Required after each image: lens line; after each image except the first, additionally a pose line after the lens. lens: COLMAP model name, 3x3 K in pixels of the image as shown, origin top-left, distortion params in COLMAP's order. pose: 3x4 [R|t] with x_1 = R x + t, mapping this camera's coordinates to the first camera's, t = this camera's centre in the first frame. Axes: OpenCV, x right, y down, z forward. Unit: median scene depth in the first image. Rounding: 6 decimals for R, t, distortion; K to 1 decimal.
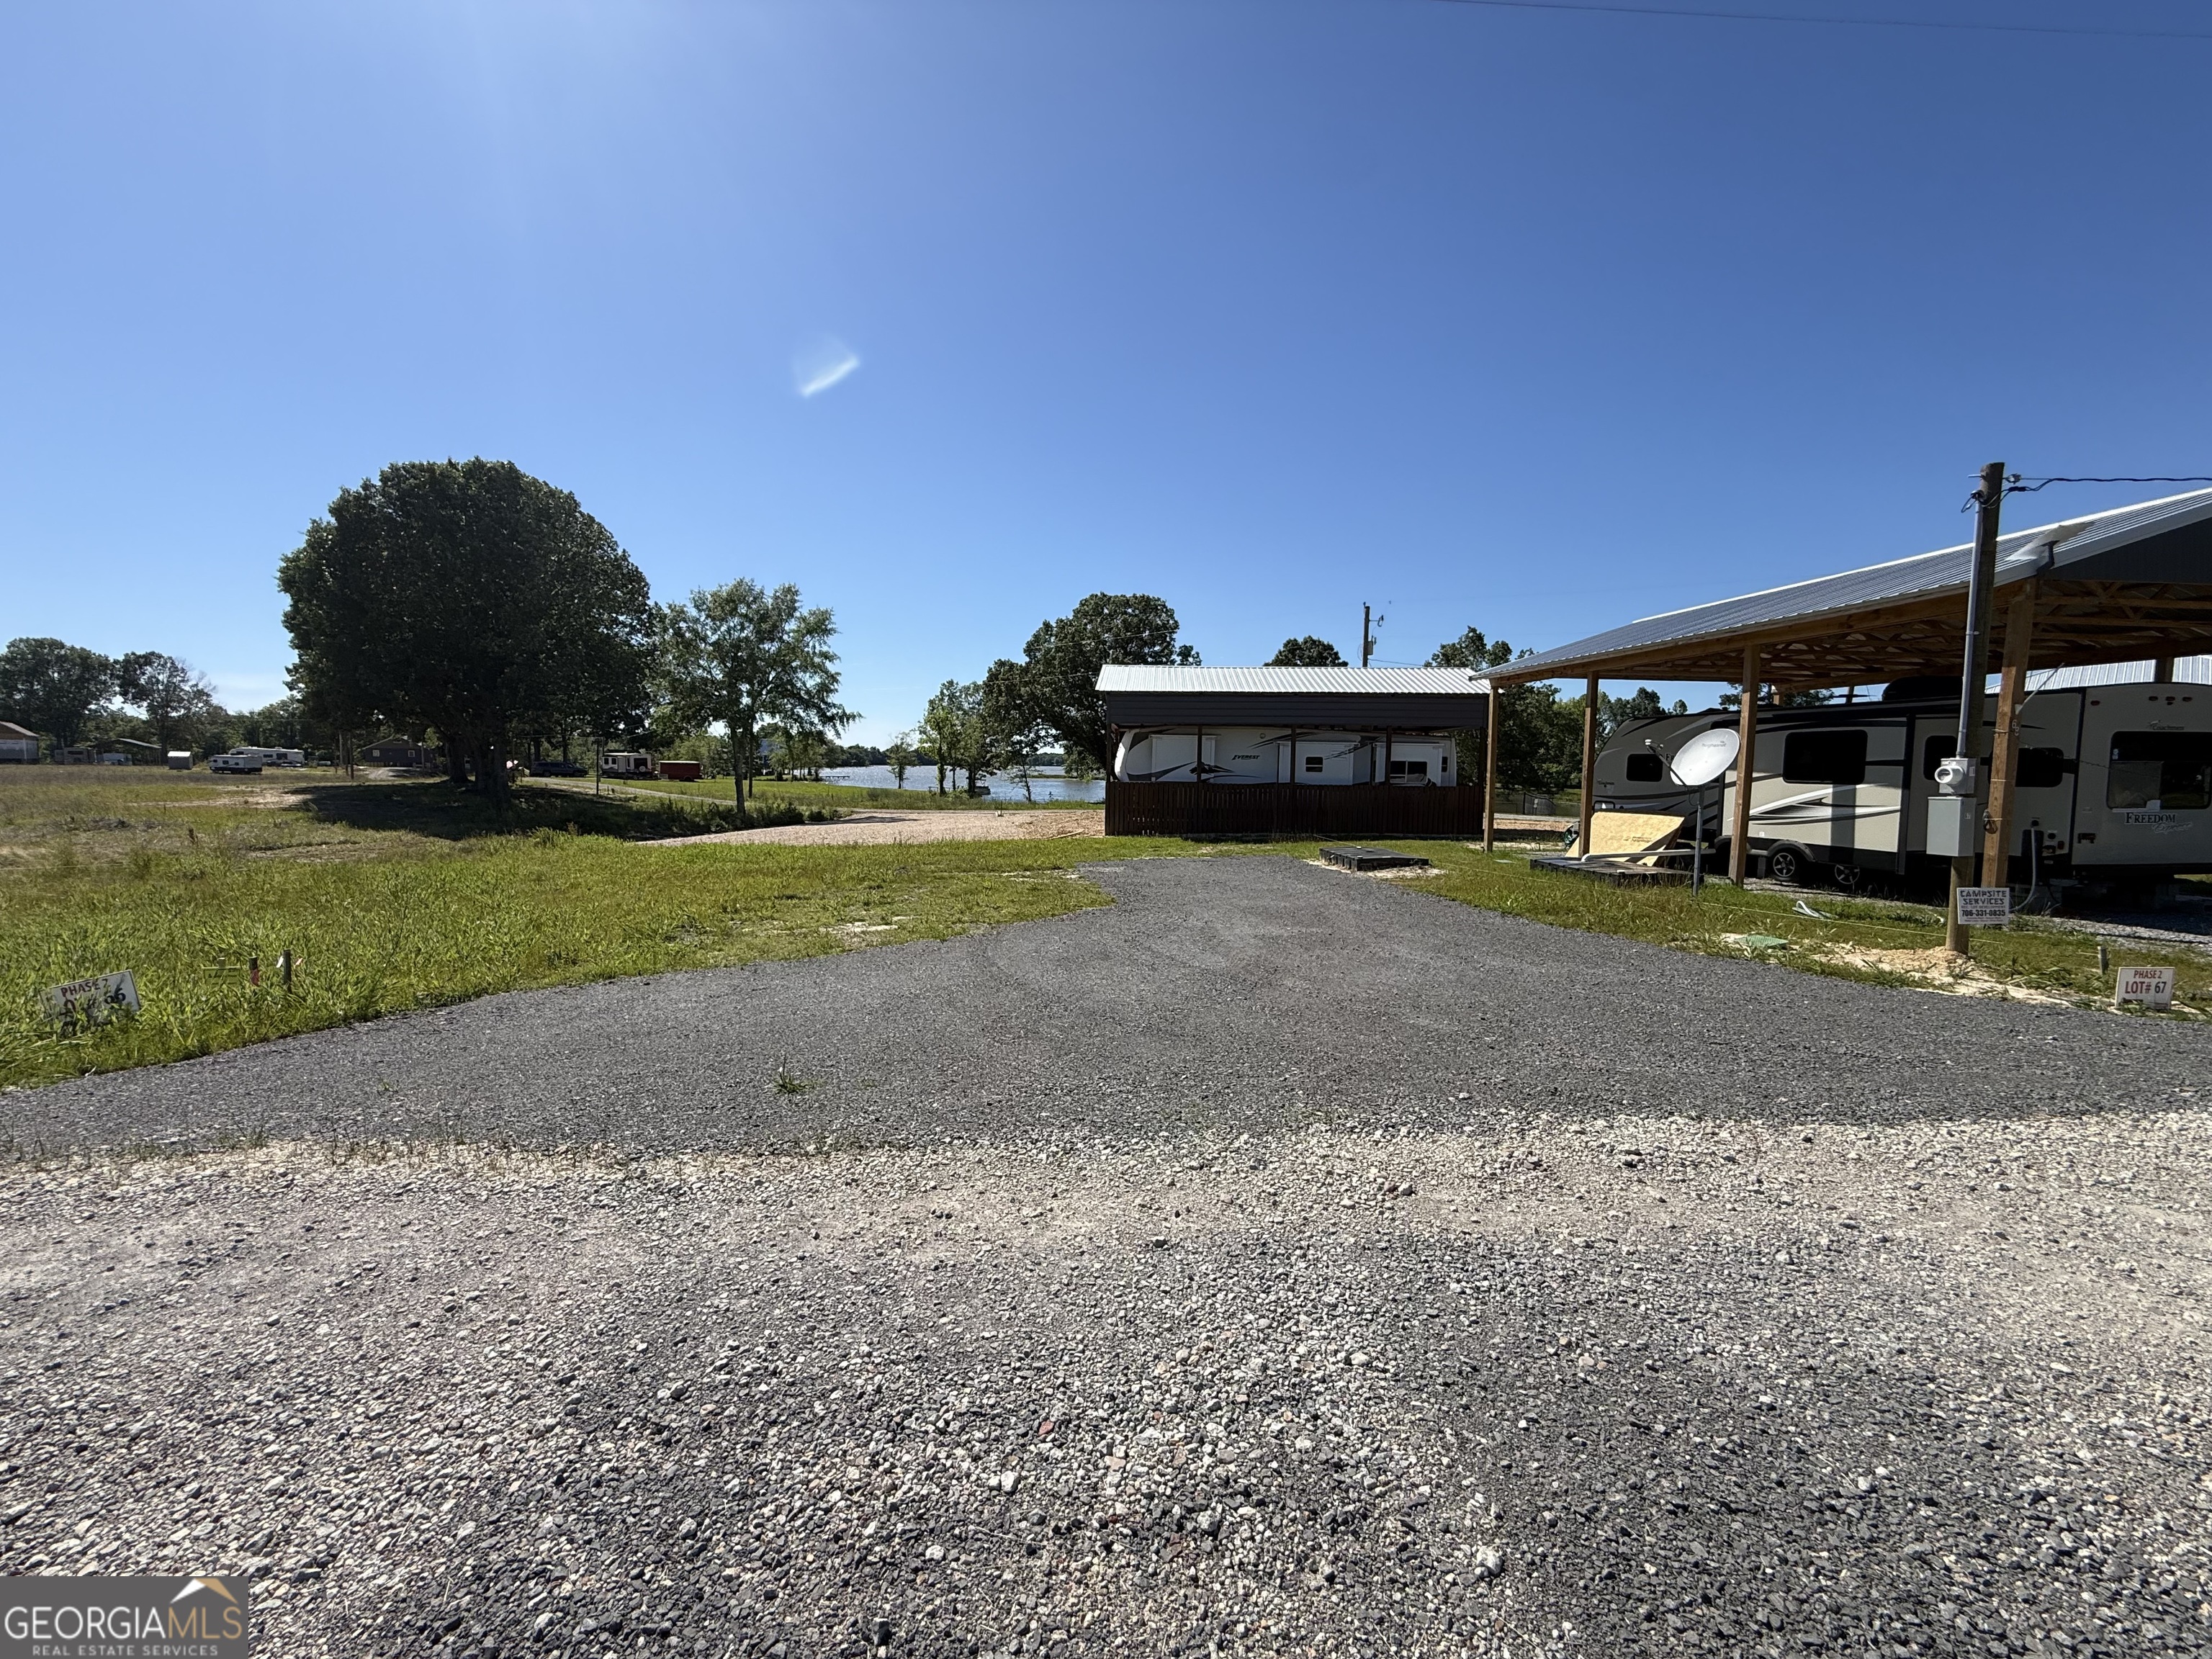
lens RADIAL K [[890.8, 0, 1098.4], [0, 890.8, 822.2], [0, 0, 1]] dist [0.000861, 0.000076]
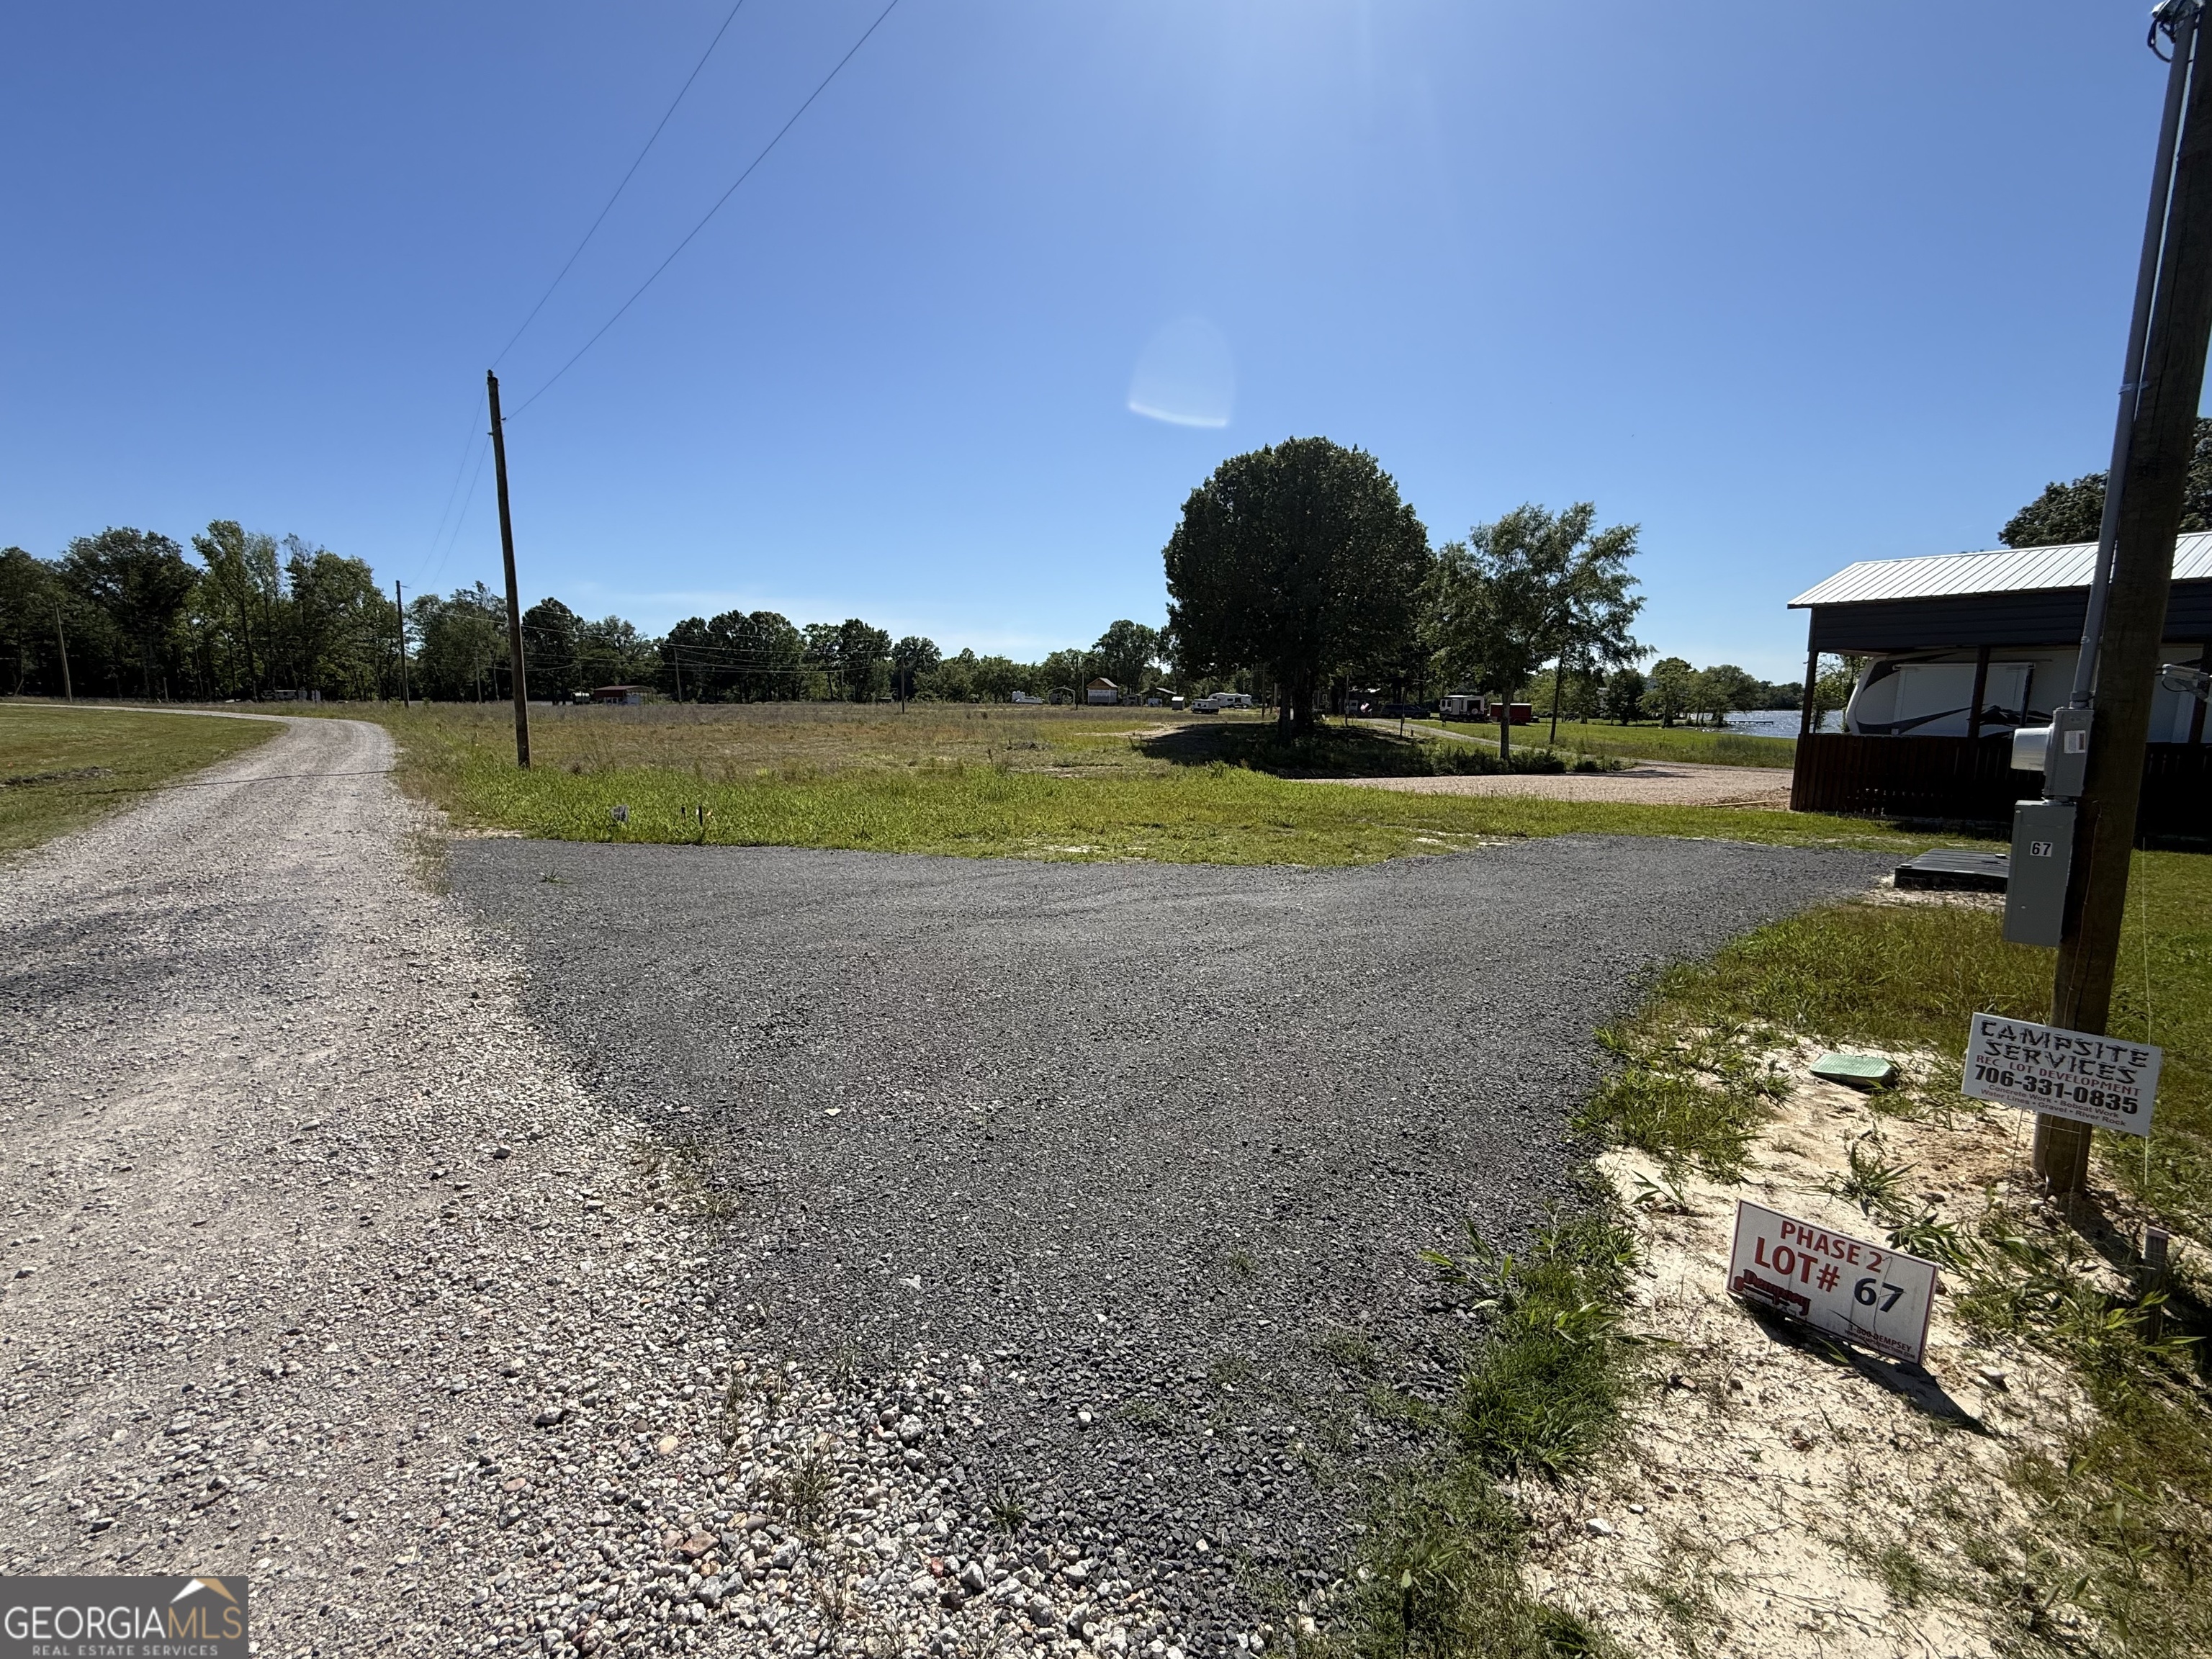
lens RADIAL K [[941.6, 0, 1106.0], [0, 941.6, 829.5], [0, 0, 1]] dist [-0.000153, -0.000066]
pose [[0.610069, 0.104476, -0.785430, 0.130029], [-0.053207, 0.994433, 0.090949, -0.003756], [0.790560, -0.013695, 0.612232, 0.046173]]
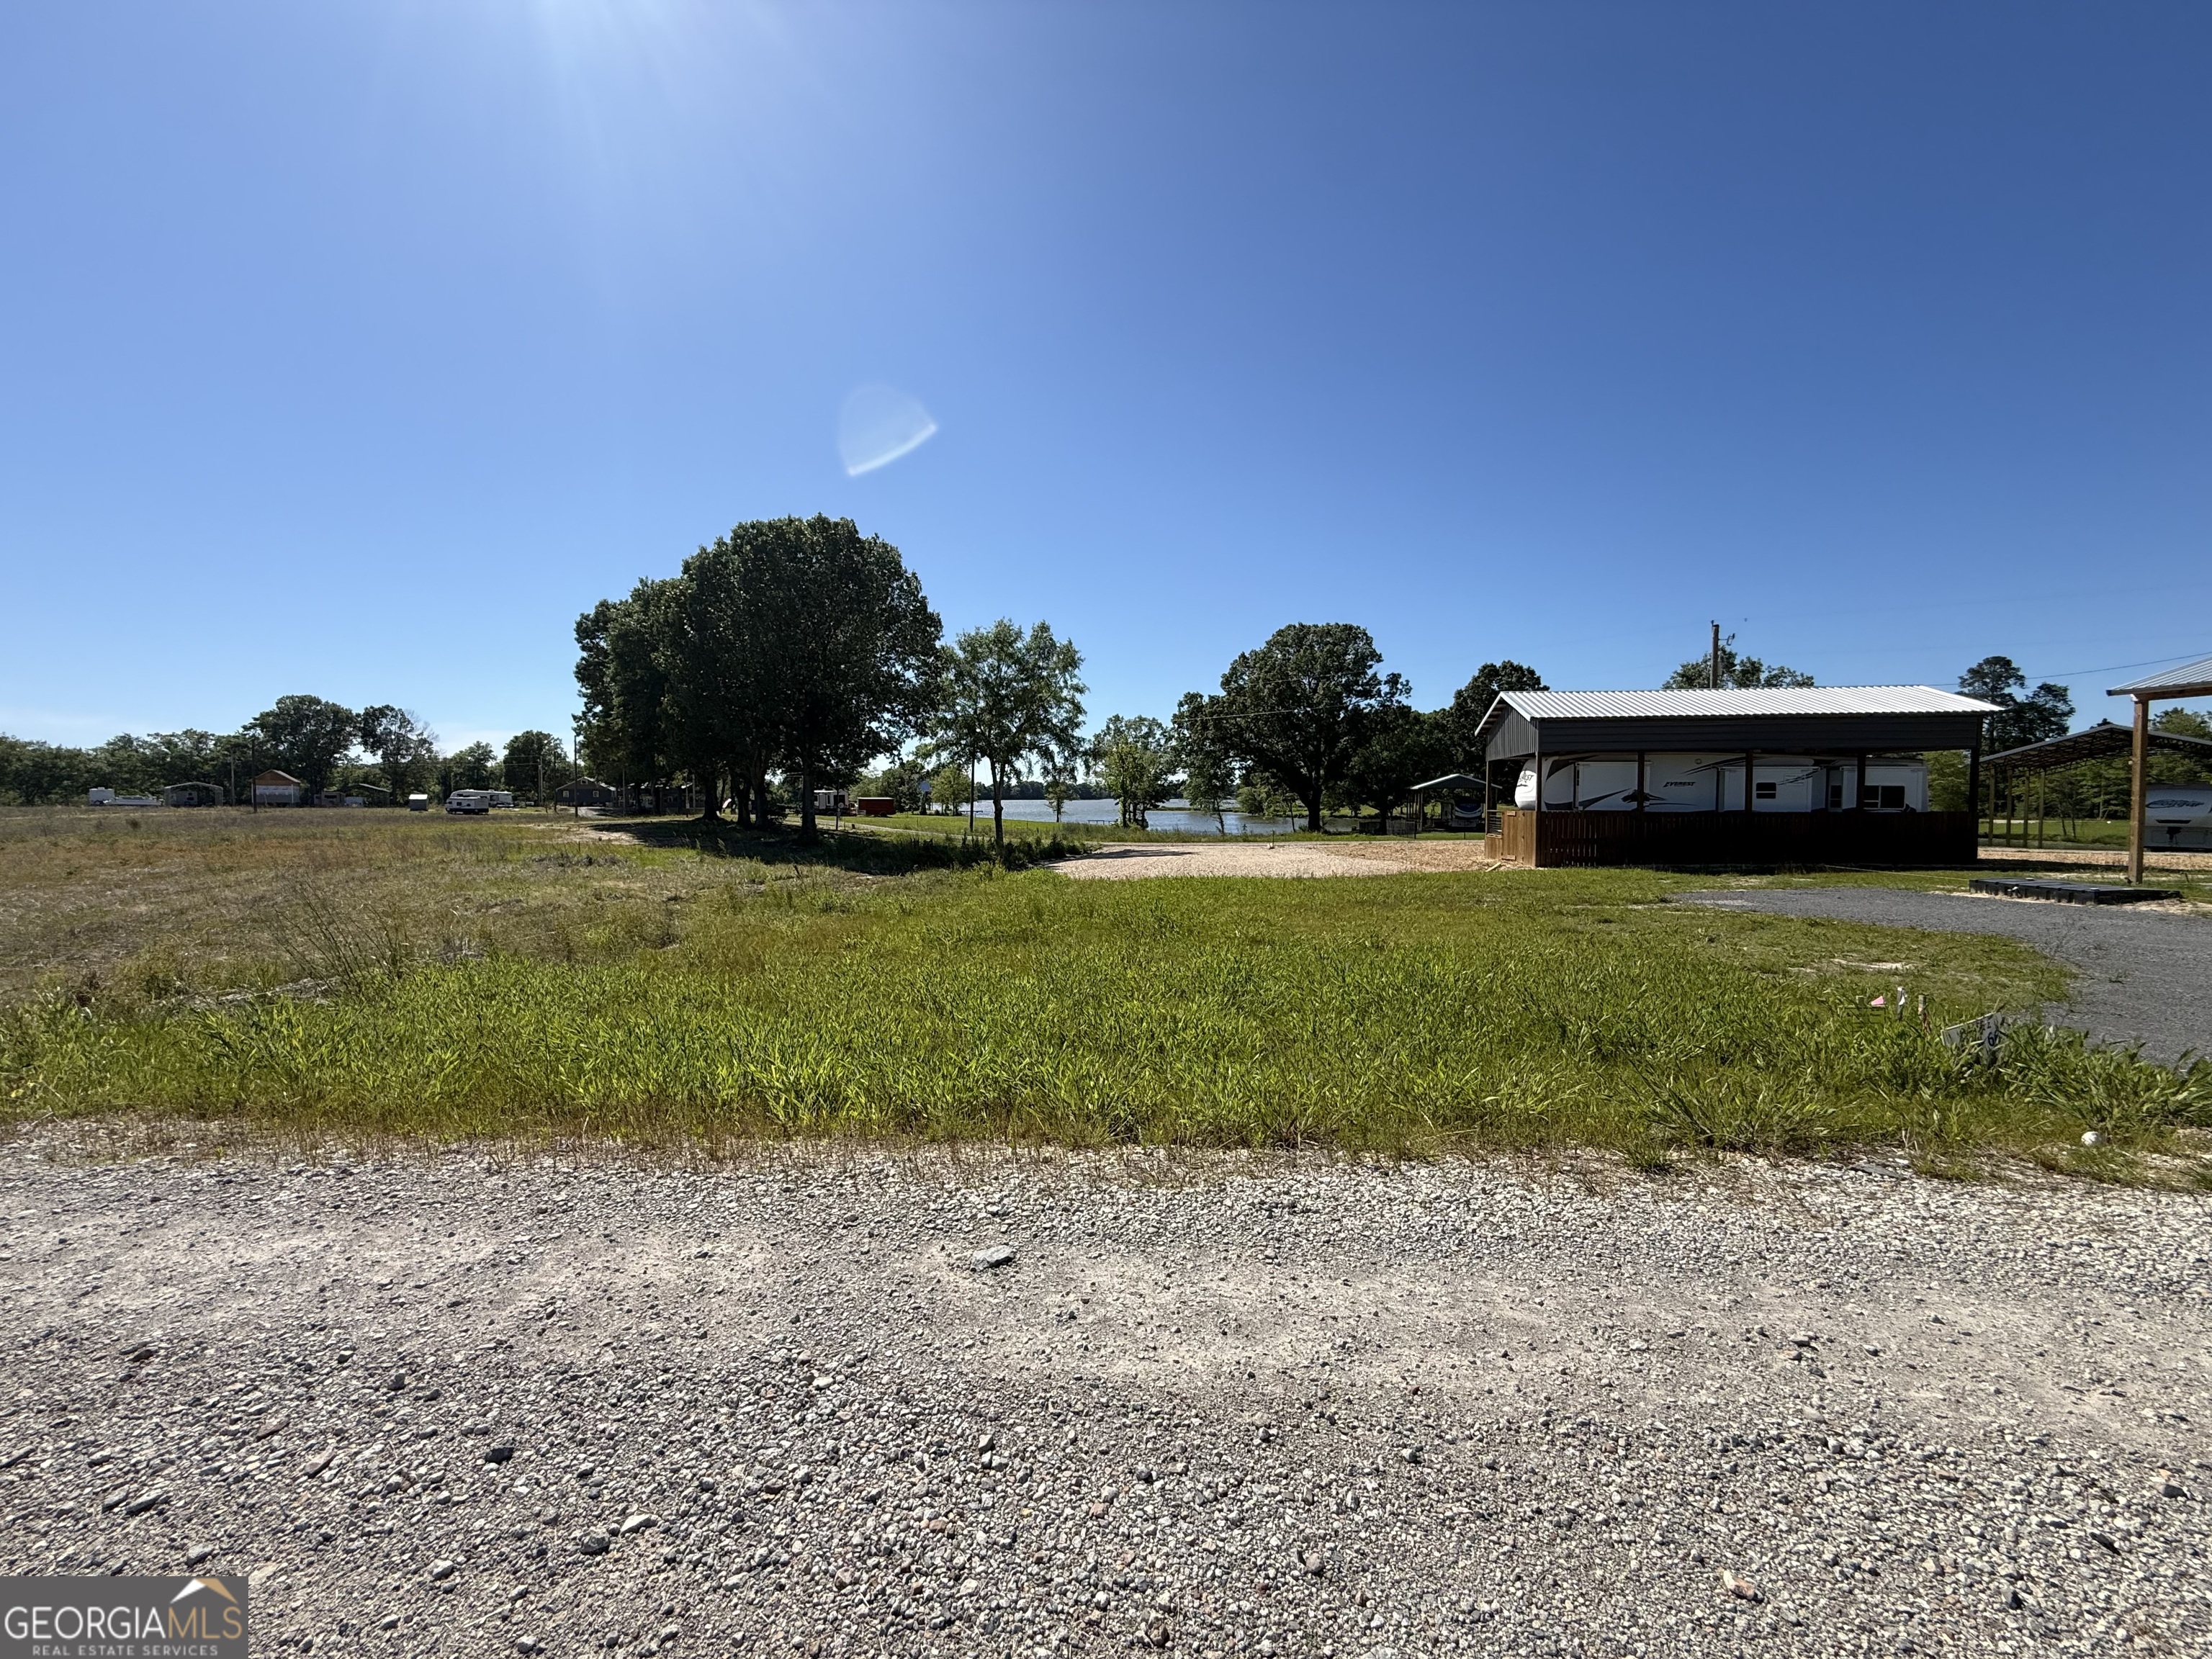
lens RADIAL K [[890.8, 0, 1098.4], [0, 890.8, 822.2], [0, 0, 1]] dist [0.000861, 0.000076]
pose [[0.994470, -0.009149, -0.104622, -0.174554], [0.005298, 0.999300, -0.037027, -0.000138], [0.104888, 0.036268, 0.993823, -0.004464]]
